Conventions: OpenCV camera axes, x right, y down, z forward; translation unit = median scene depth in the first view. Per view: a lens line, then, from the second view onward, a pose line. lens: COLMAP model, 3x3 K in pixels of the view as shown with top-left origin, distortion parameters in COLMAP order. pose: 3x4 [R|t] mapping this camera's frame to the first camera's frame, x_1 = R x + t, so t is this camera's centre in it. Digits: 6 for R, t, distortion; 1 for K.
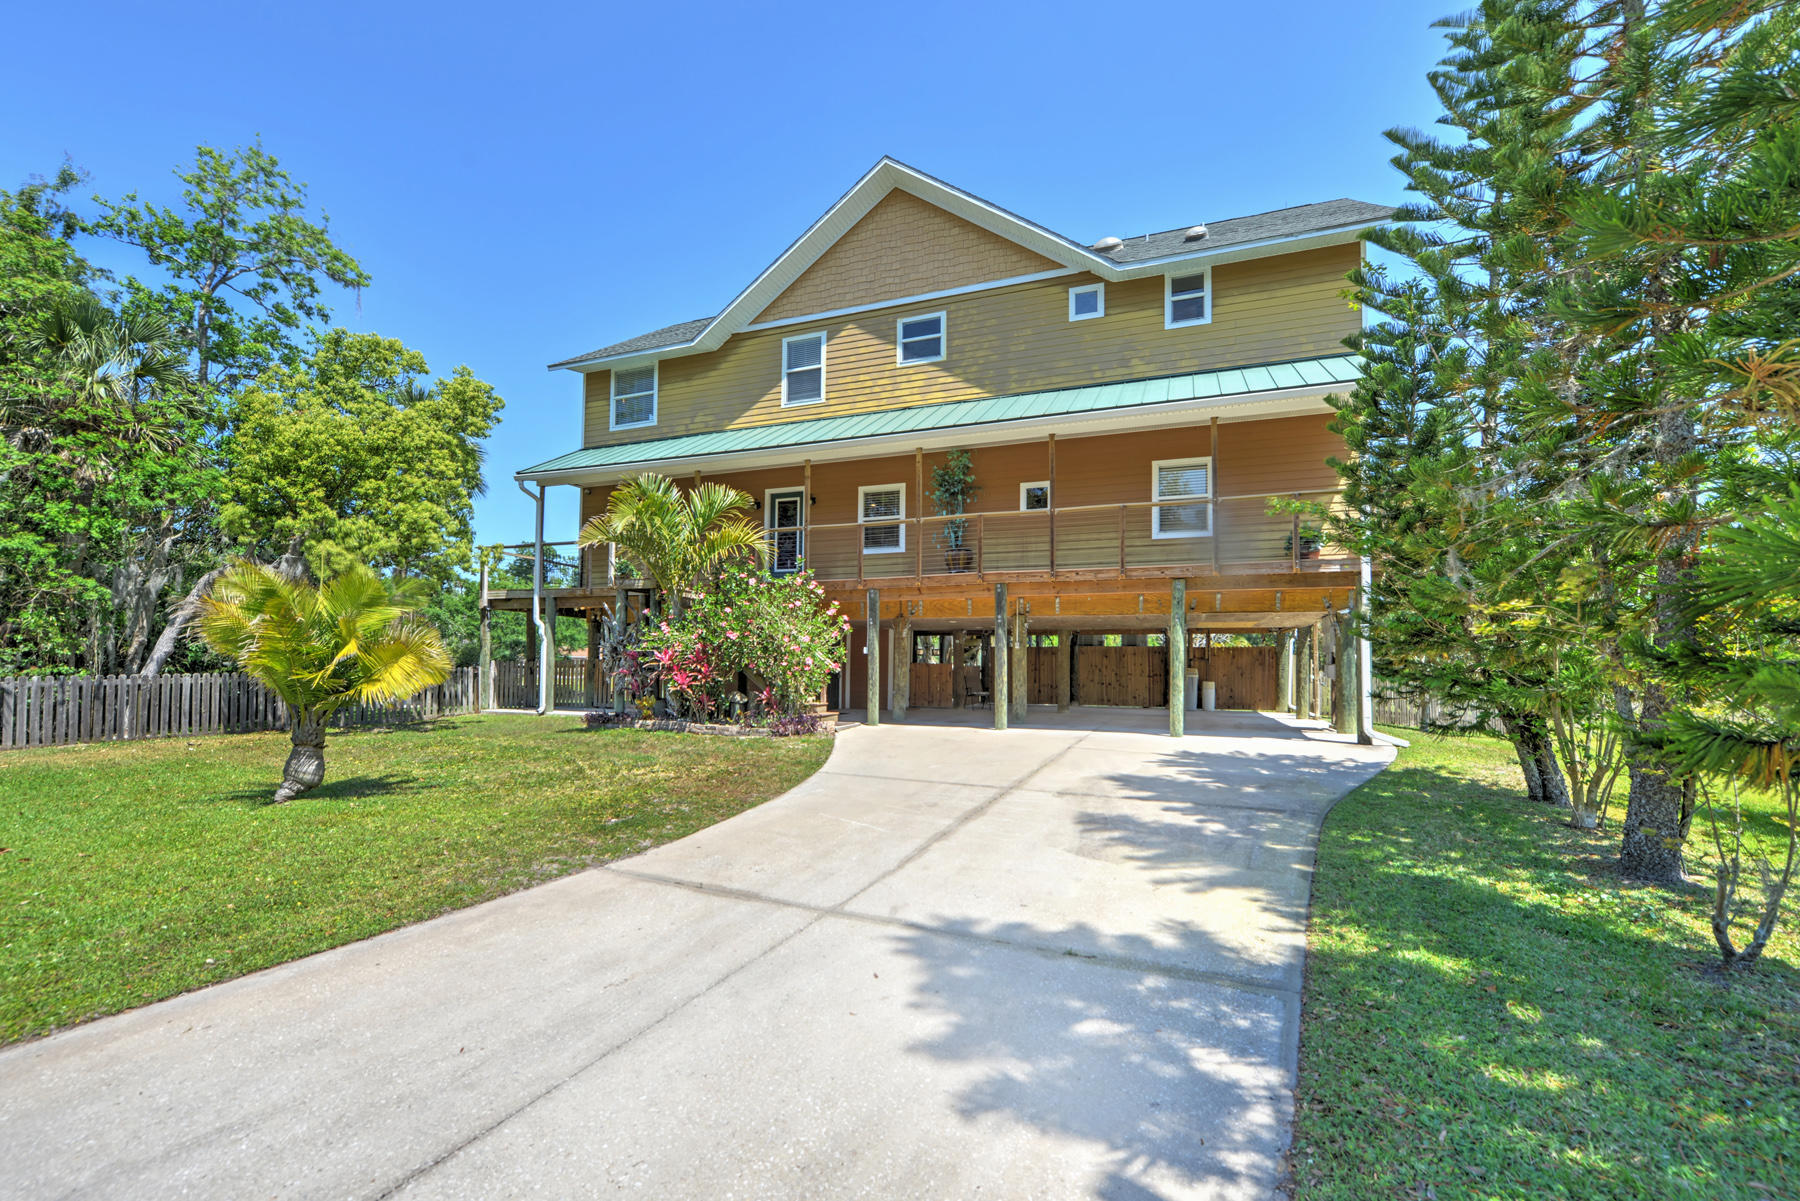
lens RADIAL K [[725.4, 0, 904.4], [0, 725.4, 646.5], [0, 0, 1]] dist [-0.005882, 0.000252]
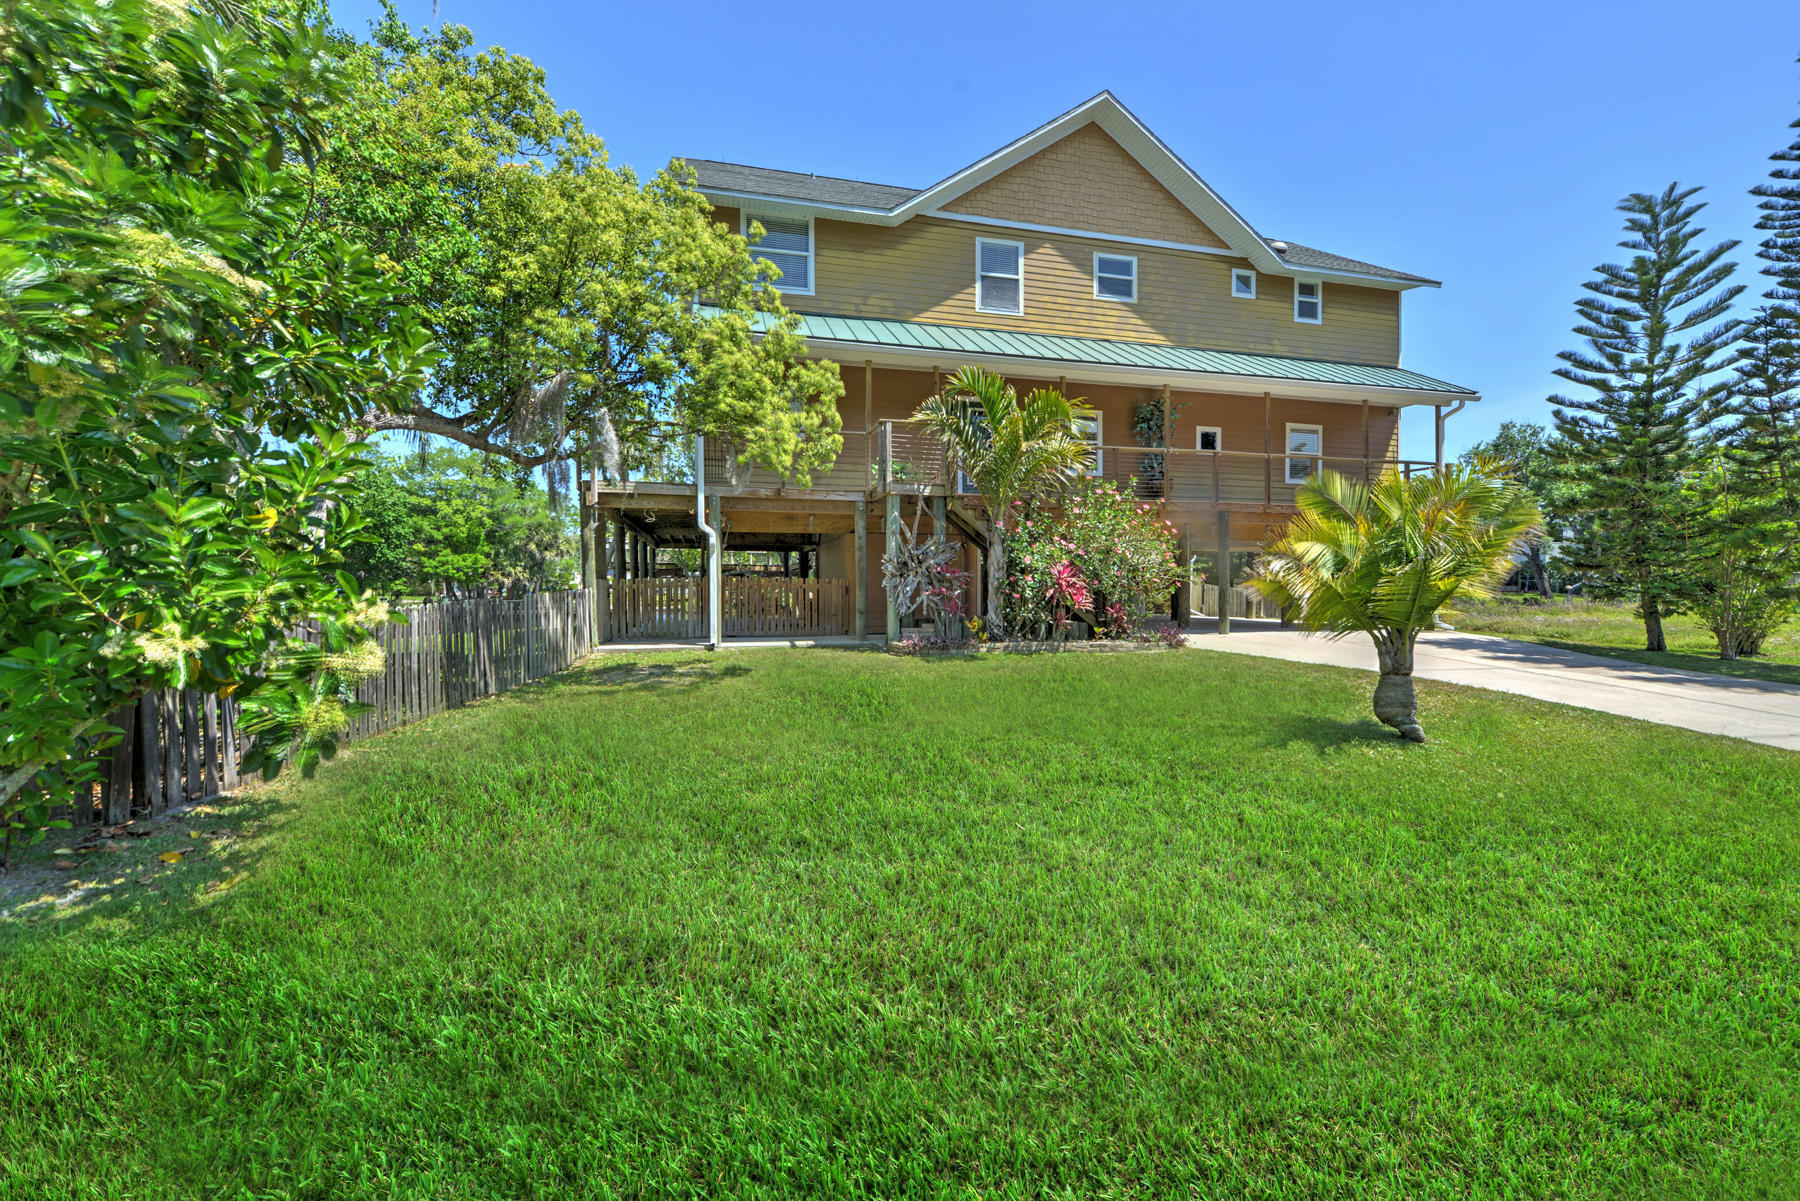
lens RADIAL K [[725.4, 0, 898.7], [0, 725.4, 600.4], [0, 0, 1]] dist [-0.005882, 0.000252]
pose [[0.821135, -0.018449, 0.570435, -0.851239], [-0.005820, 0.999155, 0.040694, 0.011446], [-0.570704, -0.036735, 0.820334, 0.283460]]
